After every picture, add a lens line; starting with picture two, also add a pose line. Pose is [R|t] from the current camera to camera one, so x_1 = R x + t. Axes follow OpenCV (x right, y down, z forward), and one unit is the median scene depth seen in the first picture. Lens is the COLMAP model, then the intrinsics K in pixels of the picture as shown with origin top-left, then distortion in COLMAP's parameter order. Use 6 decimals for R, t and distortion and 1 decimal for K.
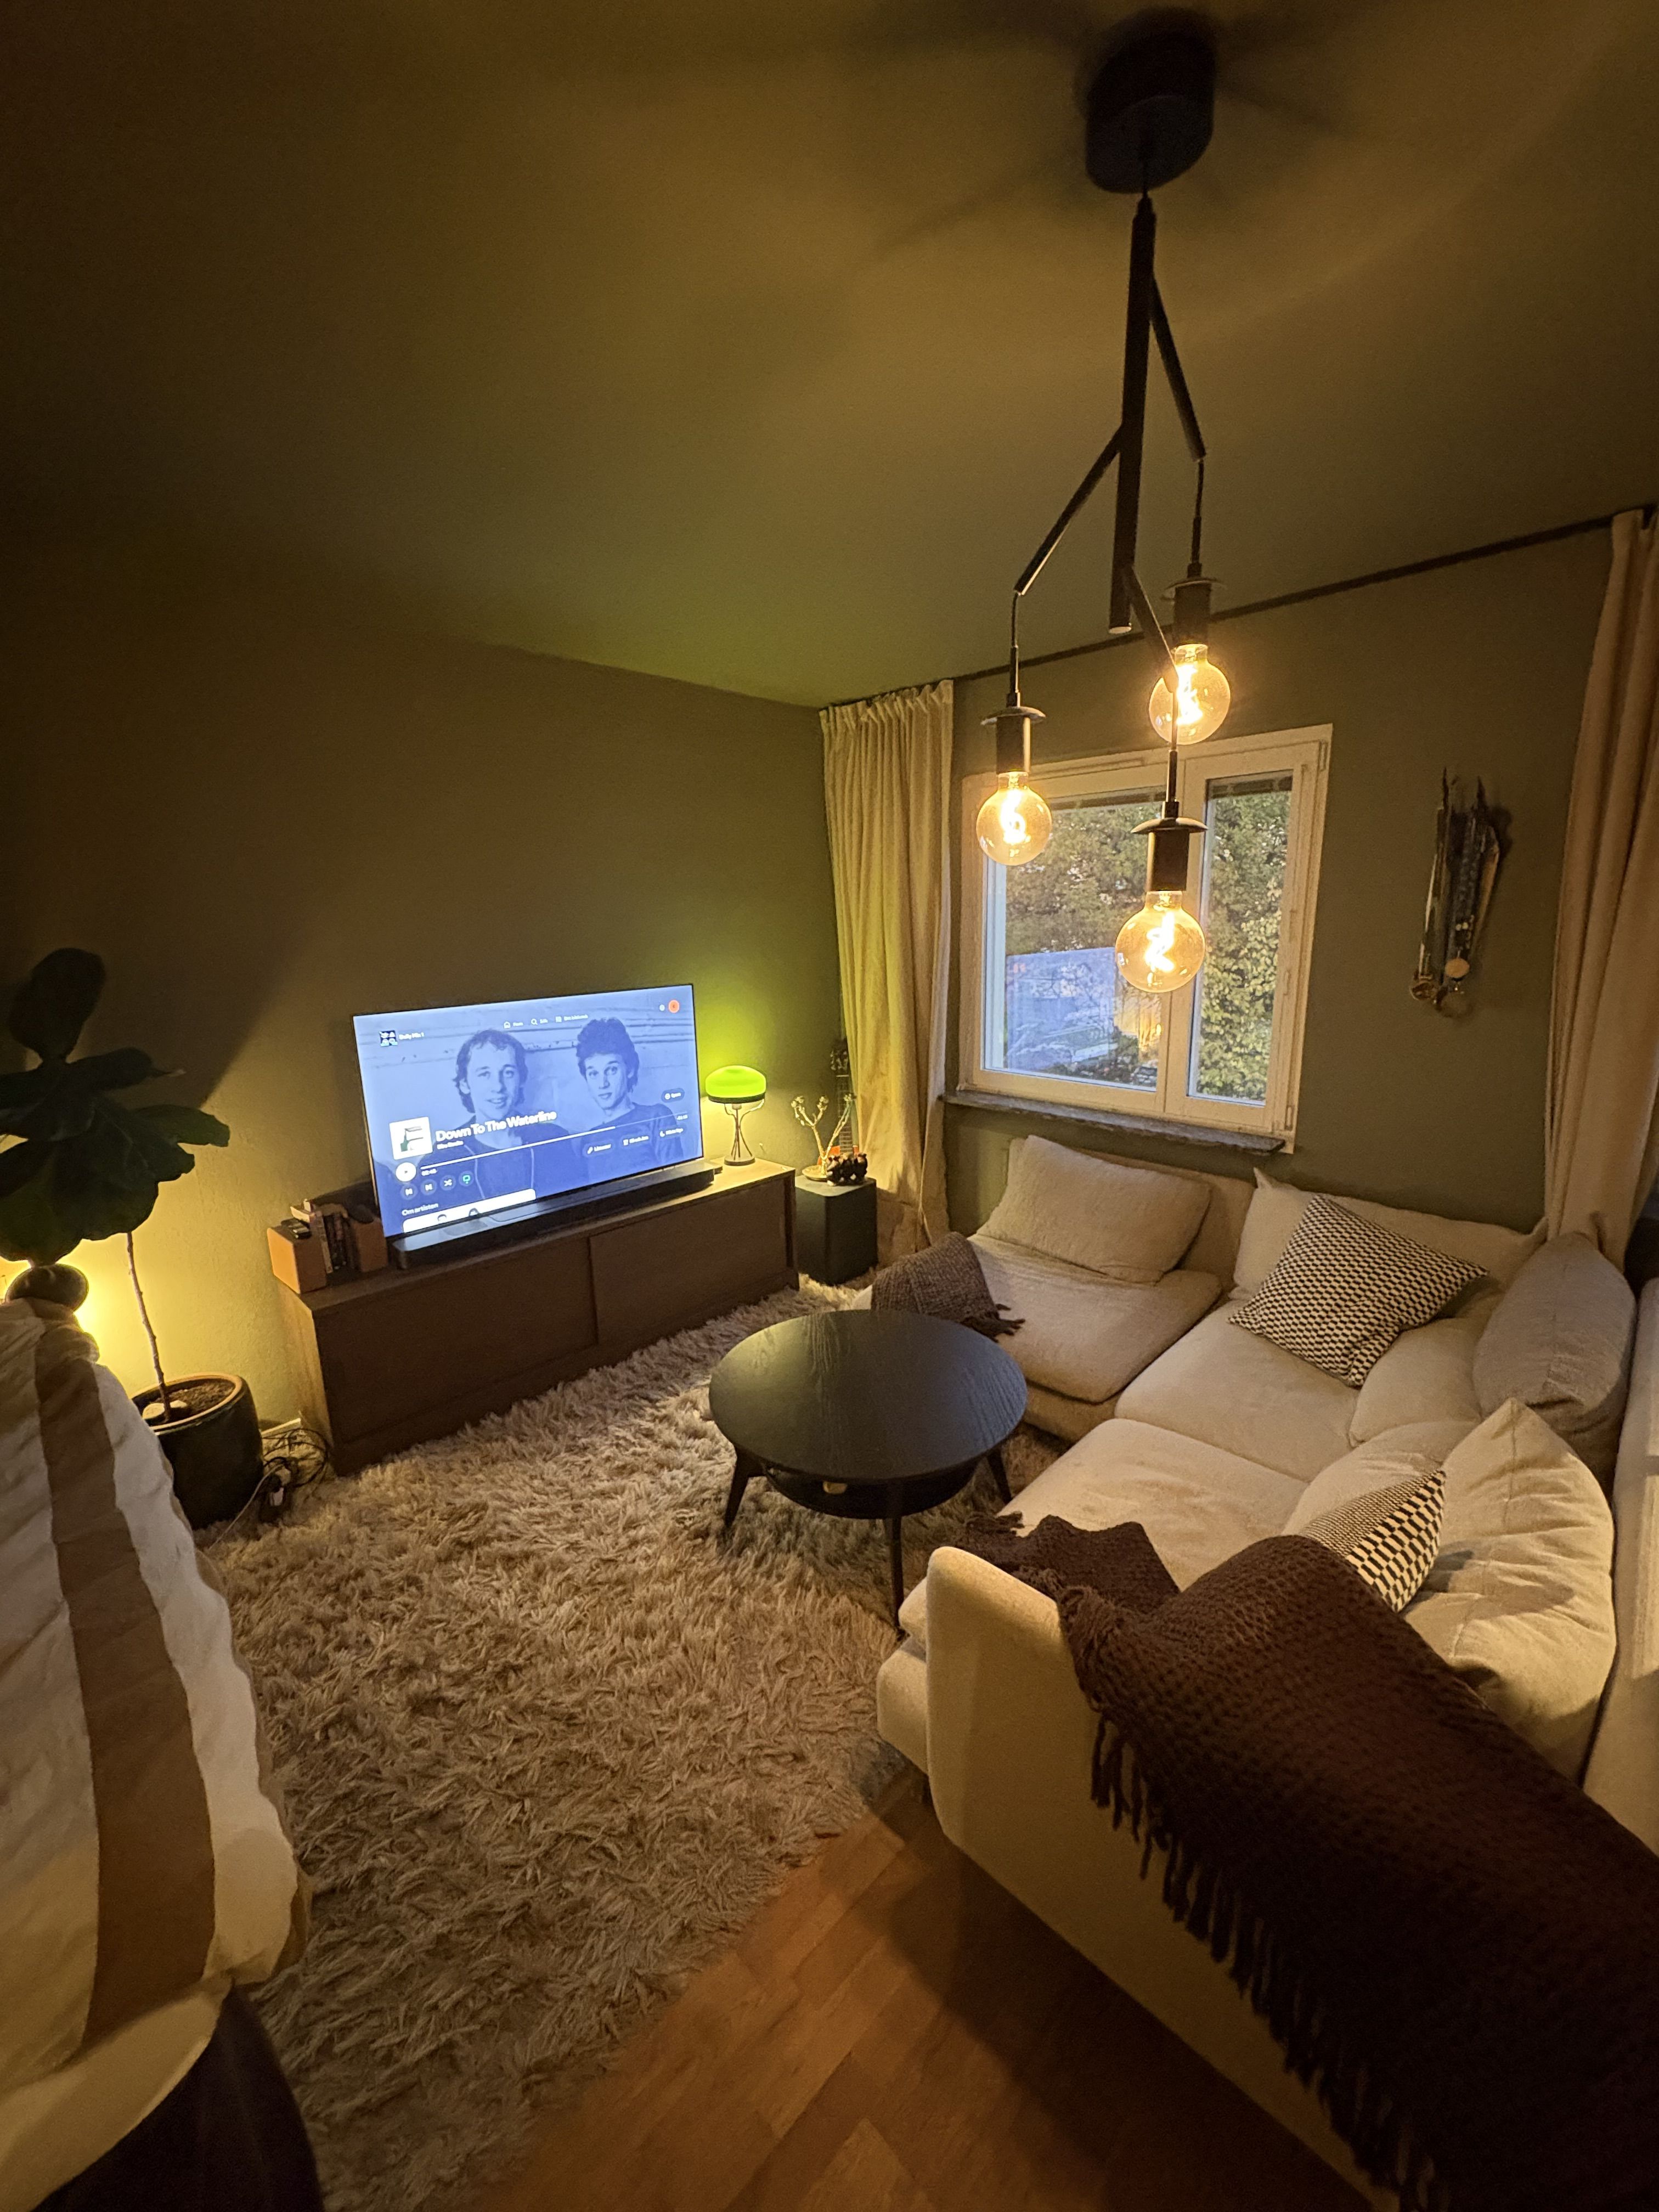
lens RADIAL K [[882.0, 0, 829.5], [0, 882.0, 1106.0], [0, 0, 1]] dist [0.000148, 0.000078]
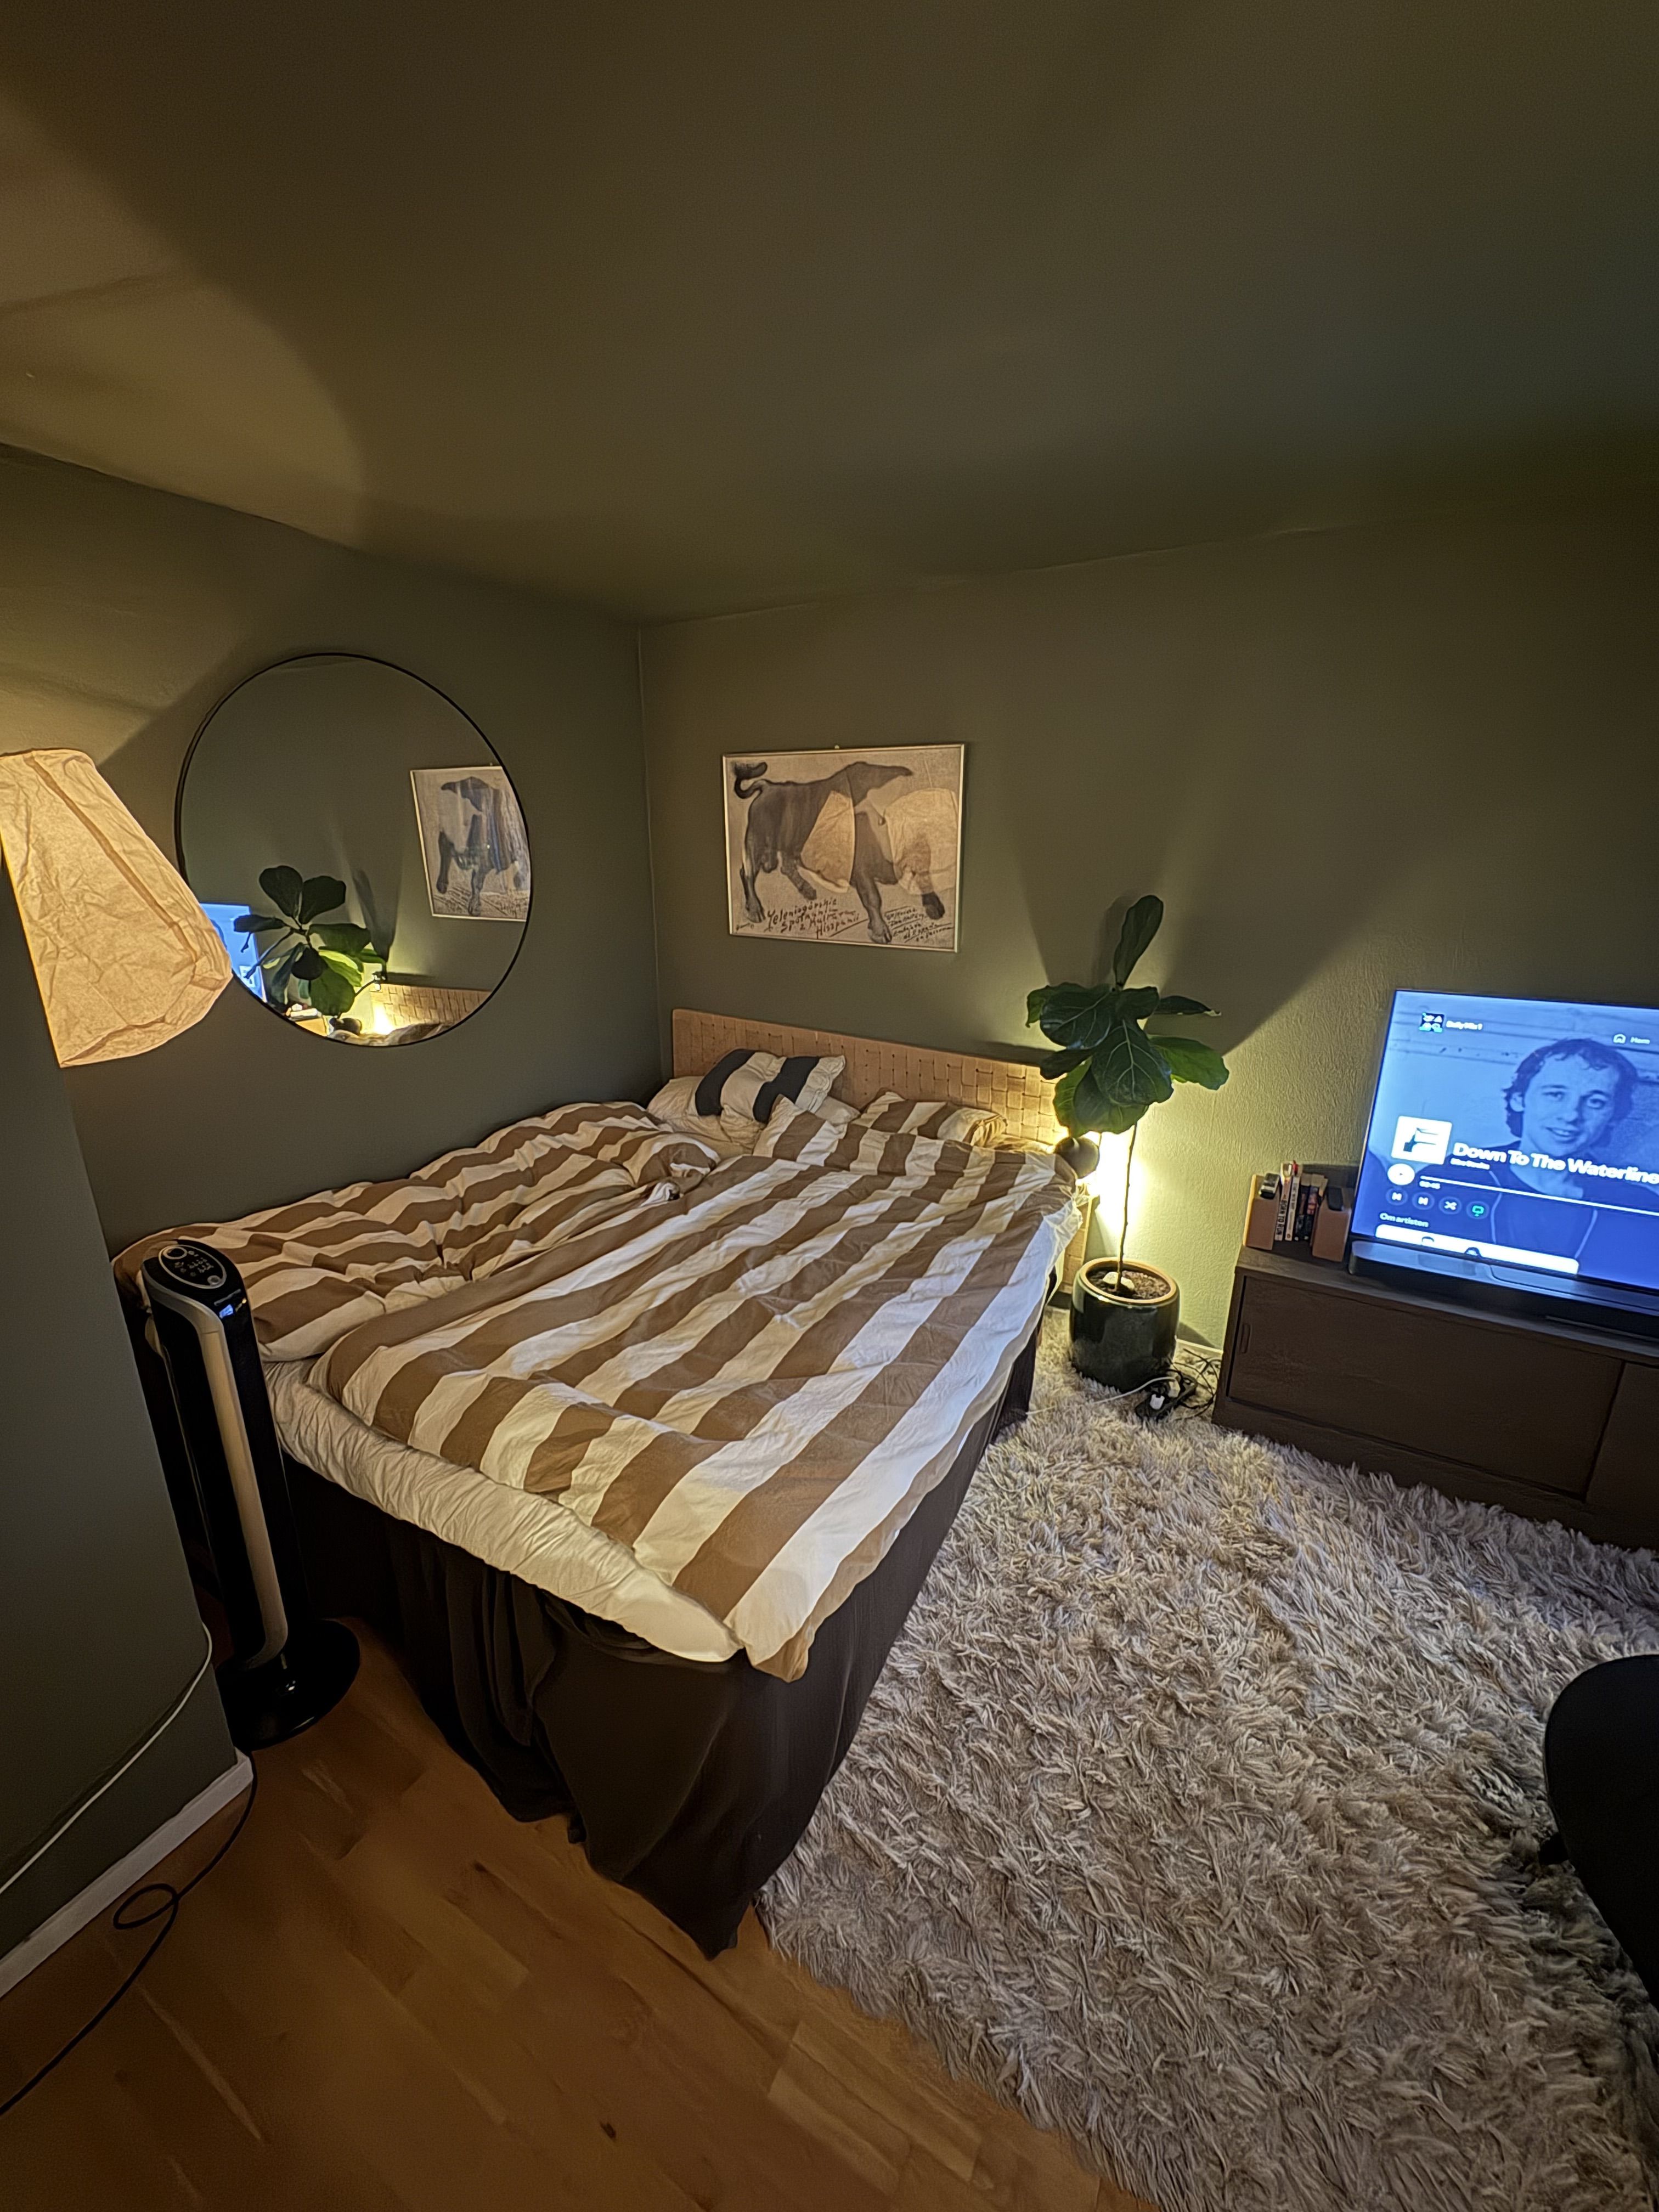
lens RADIAL K [[882.0, 0, 829.5], [0, 882.0, 1106.0], [0, 0, 1]] dist [0.000148, 0.000078]
pose [[0.270561, 0.307705, -0.912203, 0.153090], [-0.221726, 0.941987, 0.251988, -0.090552], [0.936821, 0.134081, 0.323091, 0.197891]]
